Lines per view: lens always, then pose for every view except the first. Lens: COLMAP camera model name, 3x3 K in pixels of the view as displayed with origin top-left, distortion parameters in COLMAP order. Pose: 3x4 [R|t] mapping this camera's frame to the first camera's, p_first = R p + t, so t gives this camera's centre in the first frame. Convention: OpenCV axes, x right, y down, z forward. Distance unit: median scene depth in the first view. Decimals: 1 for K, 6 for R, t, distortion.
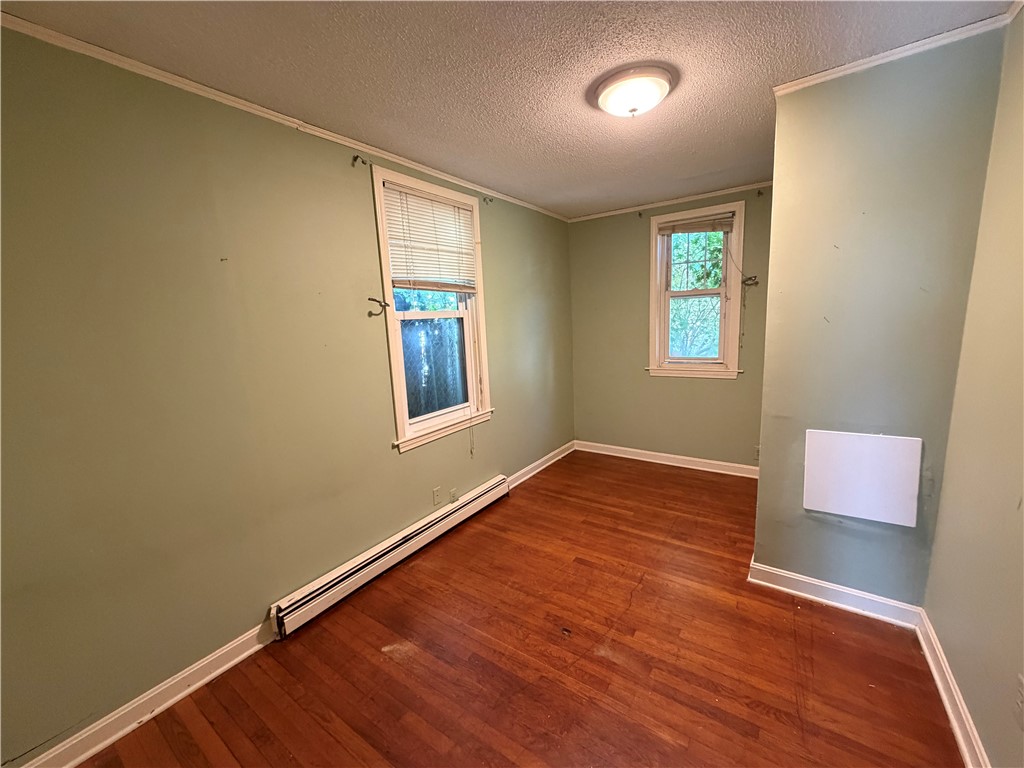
lens RADIAL K [[411.5, 0, 512.1], [0, 411.5, 381.6], [0, 0, 1]] dist [-0.000292, -0.000050]
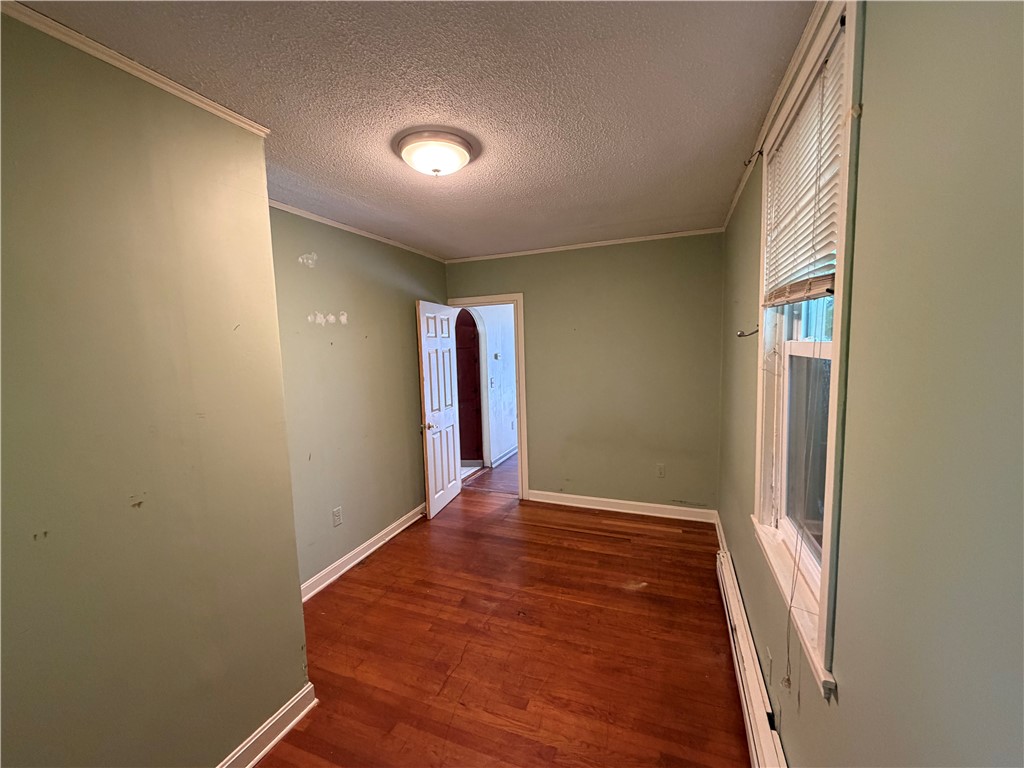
lens RADIAL K [[411.5, 0, 512.2], [0, 411.5, 384.2], [0, 0, 1]] dist [-0.000292, -0.000050]
pose [[-0.969456, 0.097660, -0.224983, 0.379978], [0.036483, 0.964522, 0.261470, -0.391842], [0.242536, 0.245276, -0.938625, 2.038682]]
